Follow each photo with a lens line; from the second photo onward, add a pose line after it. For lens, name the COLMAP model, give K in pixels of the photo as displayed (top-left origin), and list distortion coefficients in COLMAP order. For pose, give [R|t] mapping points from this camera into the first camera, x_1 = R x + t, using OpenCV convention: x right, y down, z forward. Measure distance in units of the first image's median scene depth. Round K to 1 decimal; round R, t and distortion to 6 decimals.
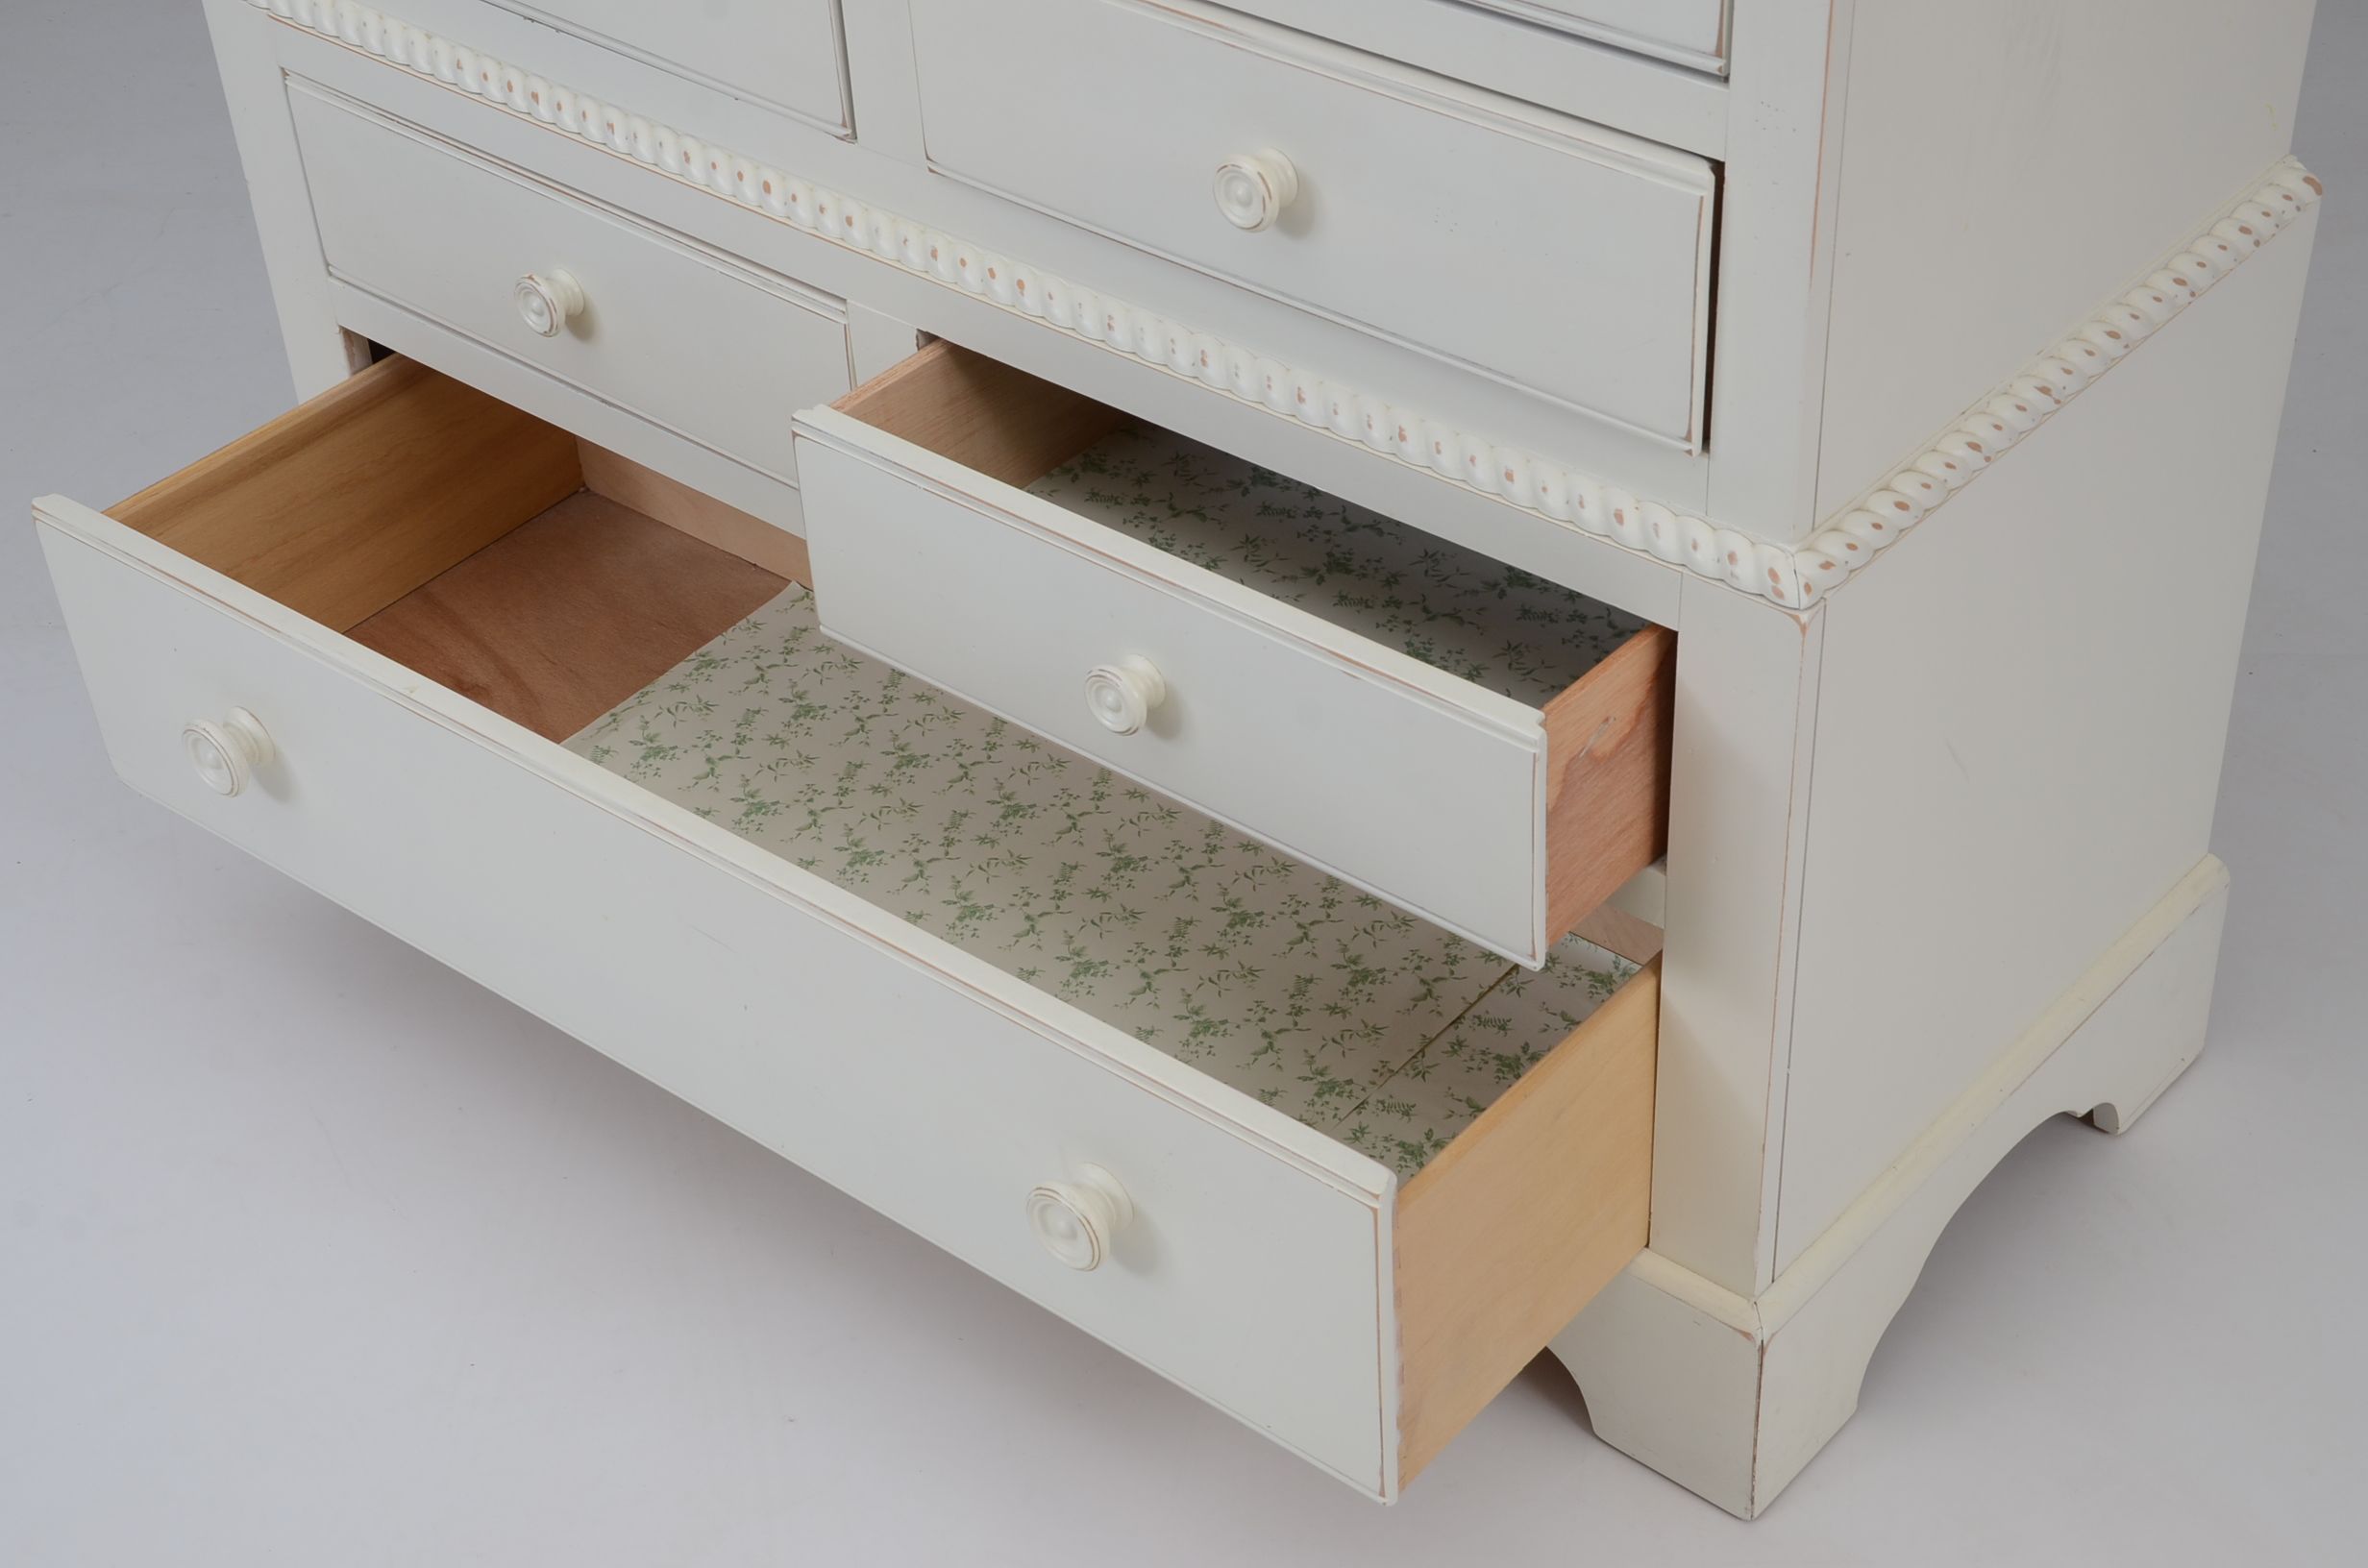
lens RADIAL K [[3593.4, 0, 1192.0], [0, 3593.4, 785.9], [0, 0, 1]] dist [0.152341, 0.000000]
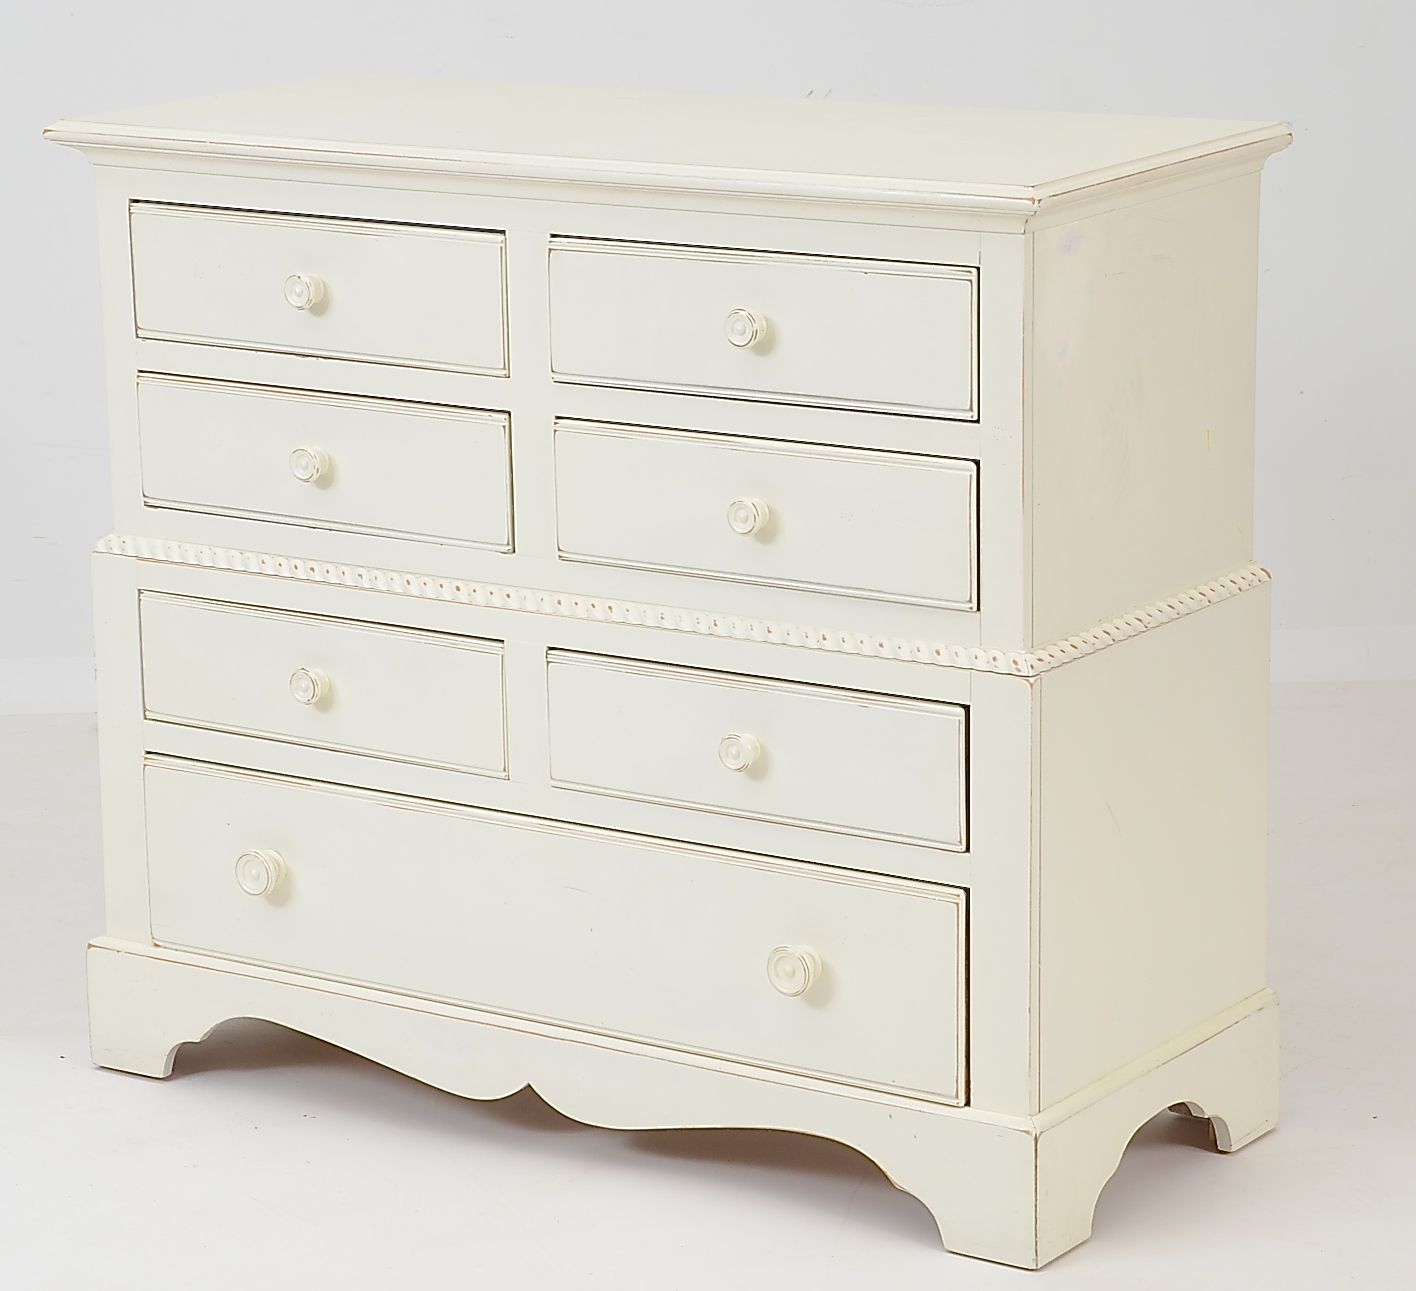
lens RADIAL K [[4630.0, 0, 705.9], [0, 4630.0, 643.1], [0, 0, 1]] dist [0.193999, 0.000000]
pose [[0.993689, 0.001737, 0.112153, -0.299368], [0.043111, 0.917164, -0.396172, 0.933713], [-0.103551, 0.398507, 0.911301, -1.344733]]
